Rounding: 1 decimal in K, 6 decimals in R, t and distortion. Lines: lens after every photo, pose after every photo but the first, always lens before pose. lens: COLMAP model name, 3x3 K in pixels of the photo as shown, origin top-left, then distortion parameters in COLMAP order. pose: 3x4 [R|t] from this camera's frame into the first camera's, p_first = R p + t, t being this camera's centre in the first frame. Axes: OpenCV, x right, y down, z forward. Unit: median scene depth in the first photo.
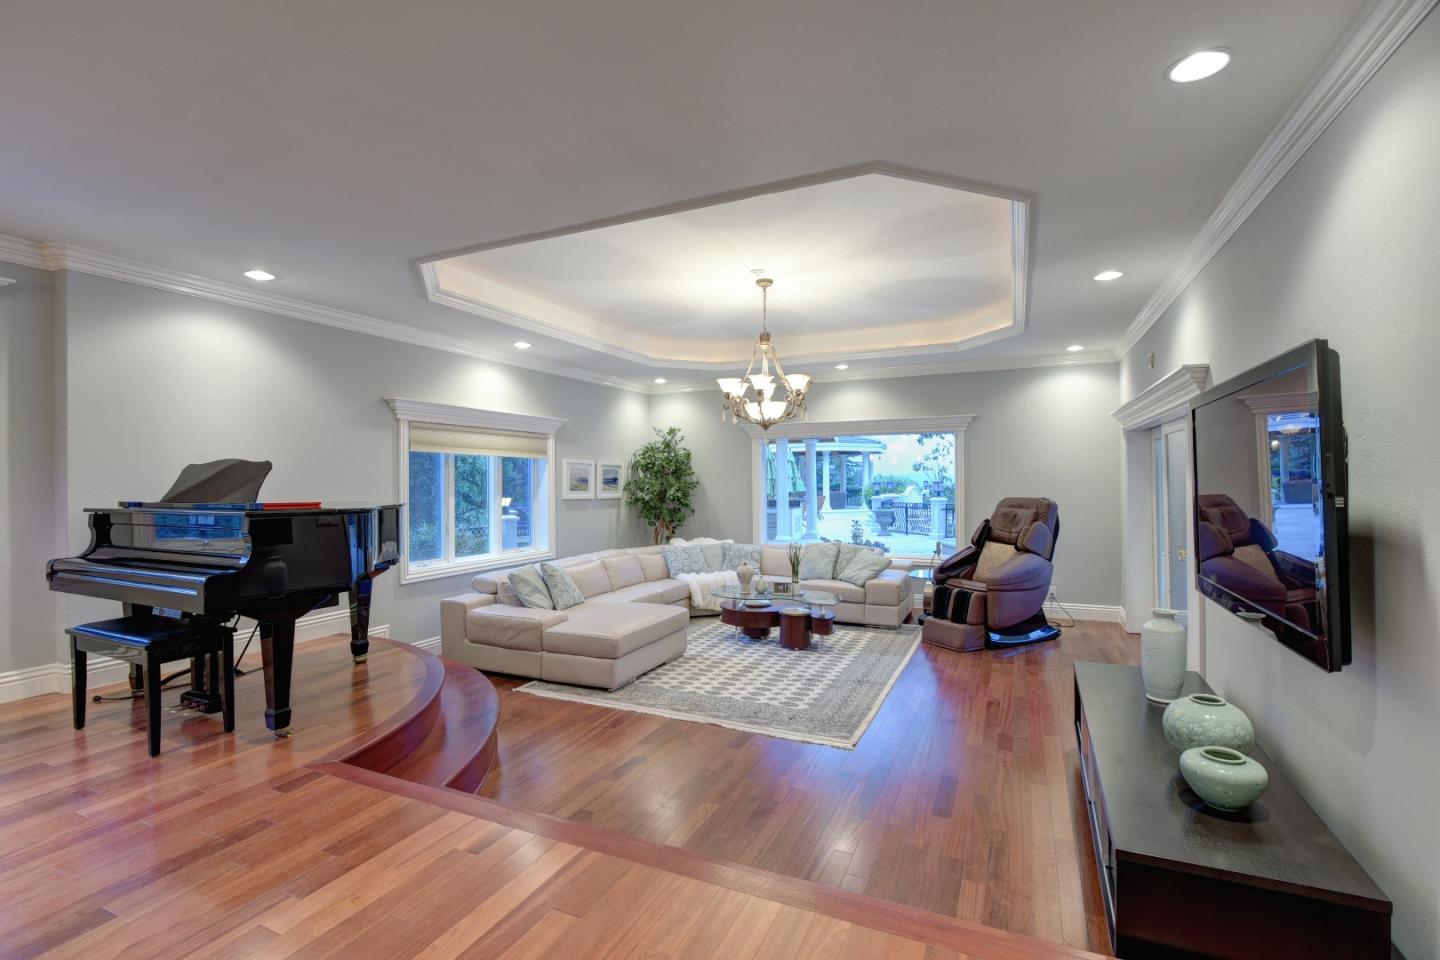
lens RADIAL K [[651.0, 0, 721.8], [0, 651.0, 475.1], [0, 0, 1]] dist [-0.017636, 0.002176]
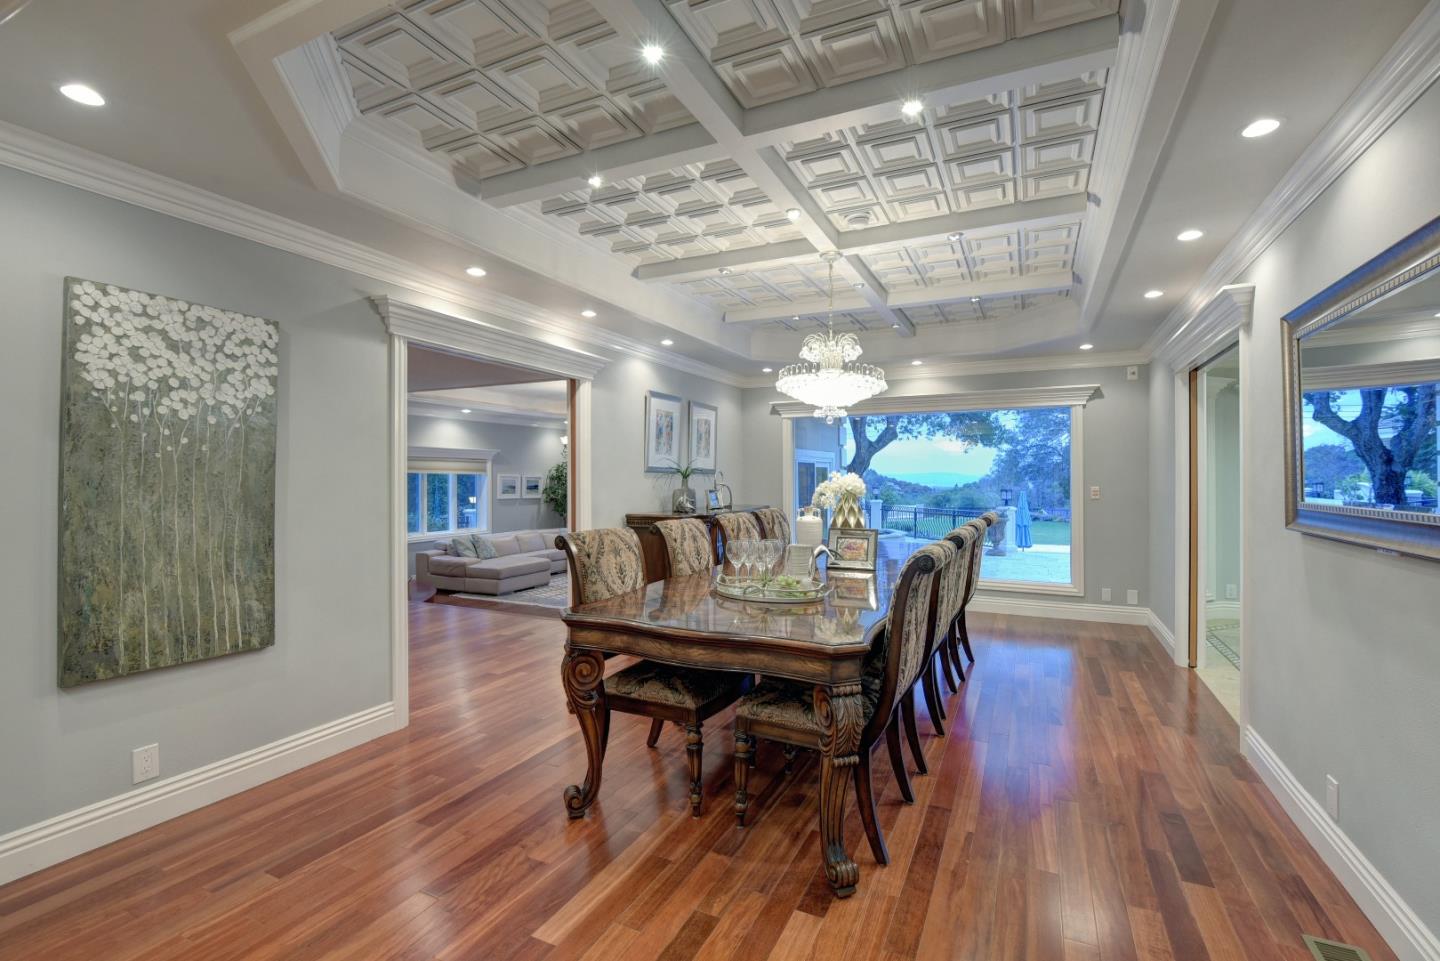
lens RADIAL K [[651.0, 0, 720.5], [0, 651.0, 477.3], [0, 0, 1]] dist [-0.017636, 0.002176]
pose [[0.999636, 0.002592, -0.026862, 0.396804], [-0.002352, 0.999957, 0.008953, -0.036968], [0.026884, -0.008886, 0.999599, -0.682146]]
